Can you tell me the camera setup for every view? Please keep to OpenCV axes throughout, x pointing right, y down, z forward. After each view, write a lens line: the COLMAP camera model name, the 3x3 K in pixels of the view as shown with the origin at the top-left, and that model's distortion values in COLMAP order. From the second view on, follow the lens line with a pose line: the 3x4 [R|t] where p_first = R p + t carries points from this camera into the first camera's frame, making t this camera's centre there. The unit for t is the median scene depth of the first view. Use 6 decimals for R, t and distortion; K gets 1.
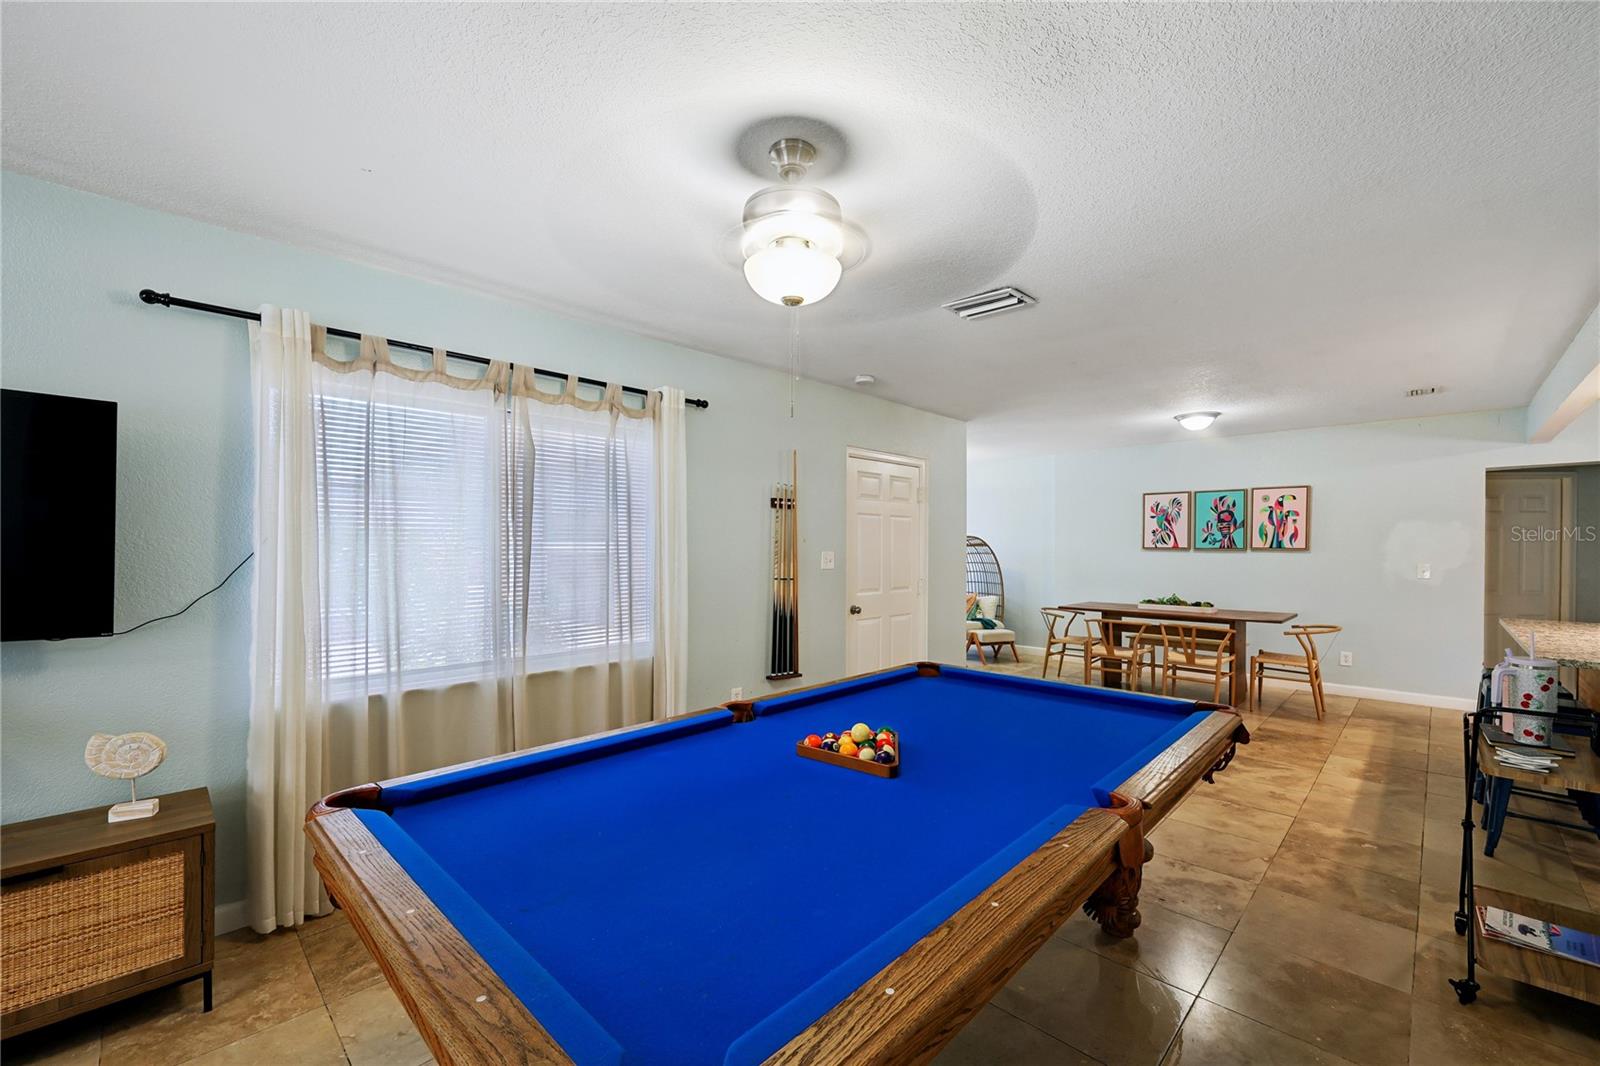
lens RADIAL K [[654.2, 0, 799.5], [0, 654.2, 547.2], [0, 0, 1]] dist [-0.000600, -0.000130]
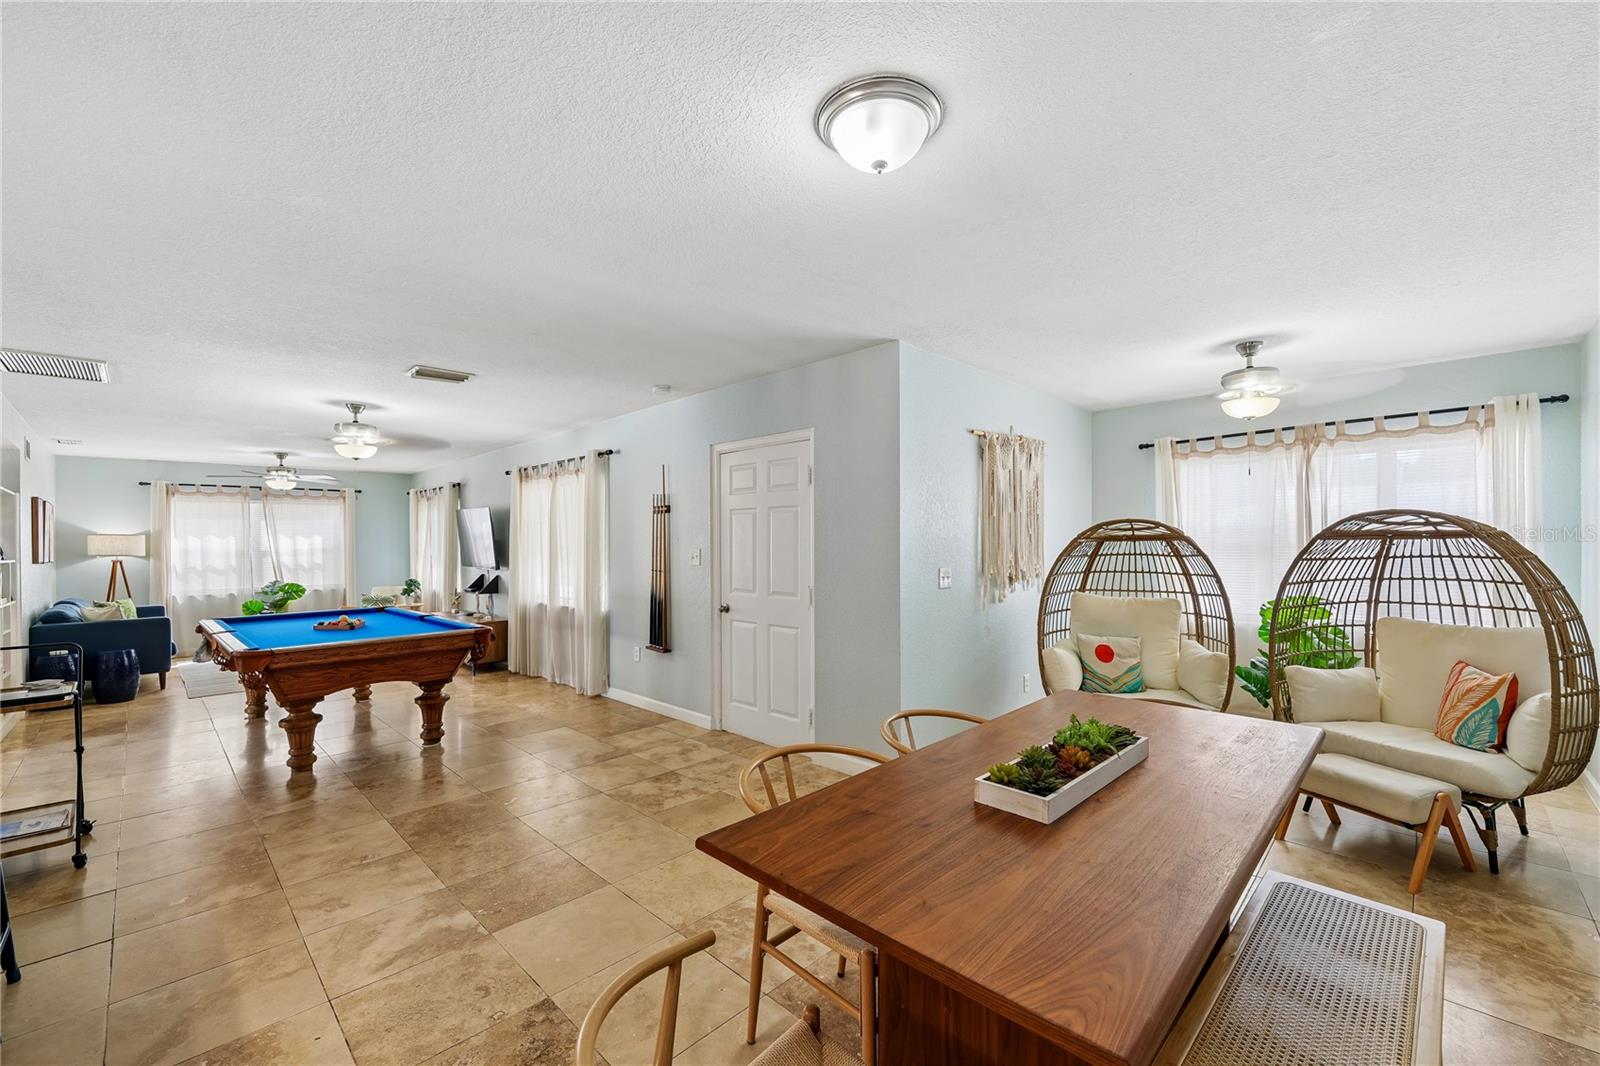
lens RADIAL K [[651.1, 0, 802.0], [0, 651.1, 541.1], [0, 0, 1]] dist [0.001549, 0.000300]
pose [[-0.000482, -0.005633, -0.999984, 2.411356], [0.006518, 0.999963, -0.005636, 0.004125], [0.999979, -0.006521, -0.000445, 2.539711]]
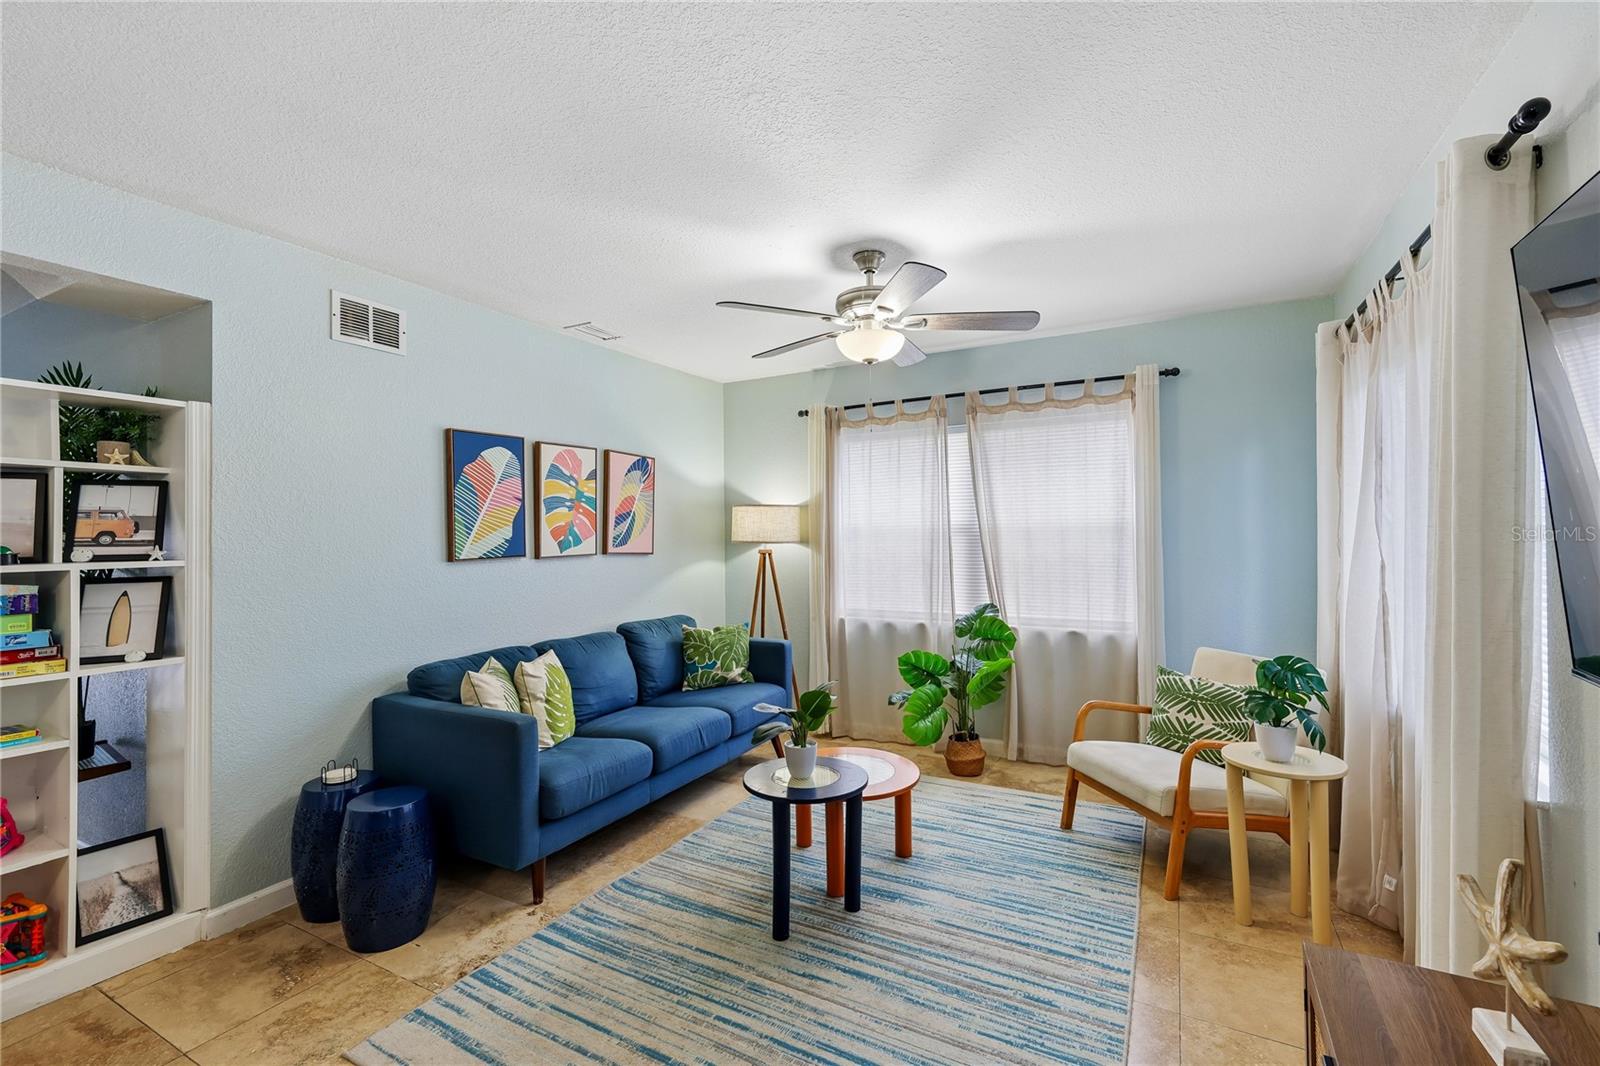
lens RADIAL K [[694.1, 0, 792.3], [0, 694.1, 526.7], [0, 0, 1]] dist [0.000473, 0.000088]
pose [[-0.962069, 0.007184, -0.272710, -0.687937], [0.008284, 0.999962, -0.002882, -0.001871], [0.272679, -0.005032, -0.962092, 0.889090]]
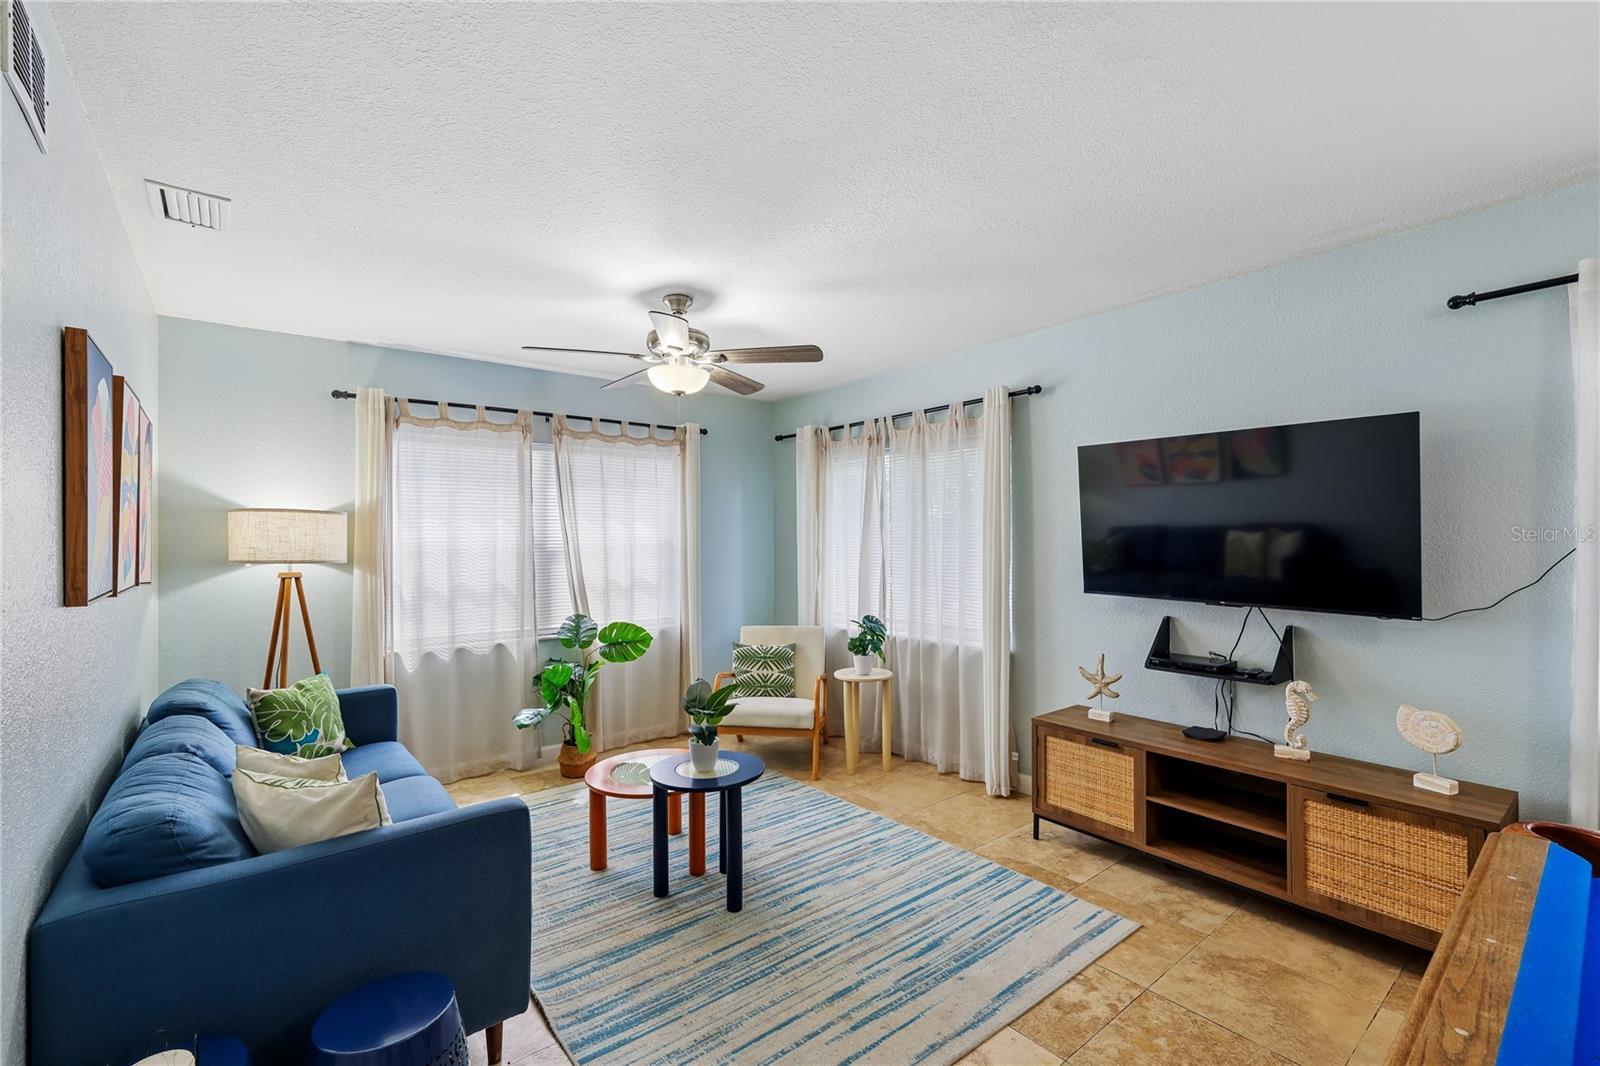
lens RADIAL K [[690.9, 0, 793.0], [0, 690.9, 538.7], [0, 0, 1]] dist [0.002898, 0.000225]
pose [[-0.118943, -0.006483, -0.992880, 0.235350], [0.003092, 0.999971, -0.006900, 0.000541], [0.992896, -0.003891, -0.118919, 0.073446]]
